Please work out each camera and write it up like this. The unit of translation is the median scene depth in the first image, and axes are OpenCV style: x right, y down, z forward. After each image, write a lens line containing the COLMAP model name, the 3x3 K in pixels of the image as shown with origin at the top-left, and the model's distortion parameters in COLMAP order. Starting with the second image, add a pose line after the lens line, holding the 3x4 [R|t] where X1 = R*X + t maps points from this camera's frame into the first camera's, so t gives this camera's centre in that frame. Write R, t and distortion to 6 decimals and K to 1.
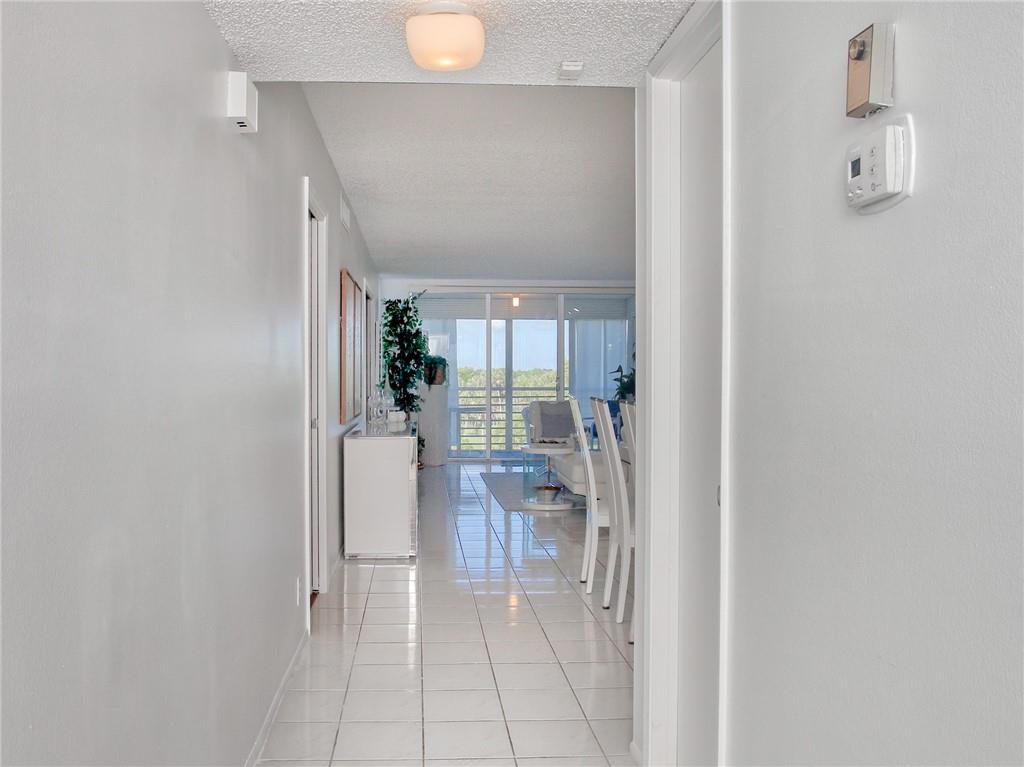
lens RADIAL K [[759.1, 0, 512.0], [0, 759.1, 383.5], [0, 0, 1]] dist [0.001157, -0.000059]
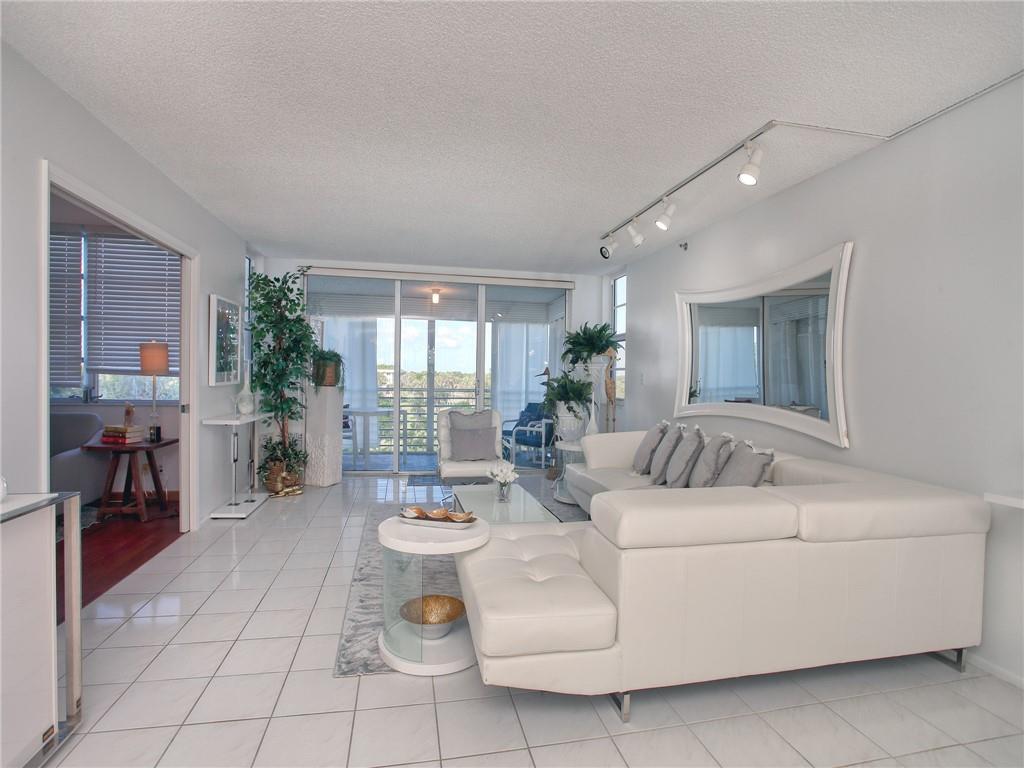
lens RADIAL K [[503.7, 0, 507.6], [0, 503.7, 385.7], [0, 0, 1]] dist [-0.060395, 0.021523]
pose [[0.994642, 0.017575, 0.101876, 0.039890], [-0.018180, 0.999822, 0.005012, -0.005291], [-0.101770, -0.006837, 0.994785, 0.460099]]
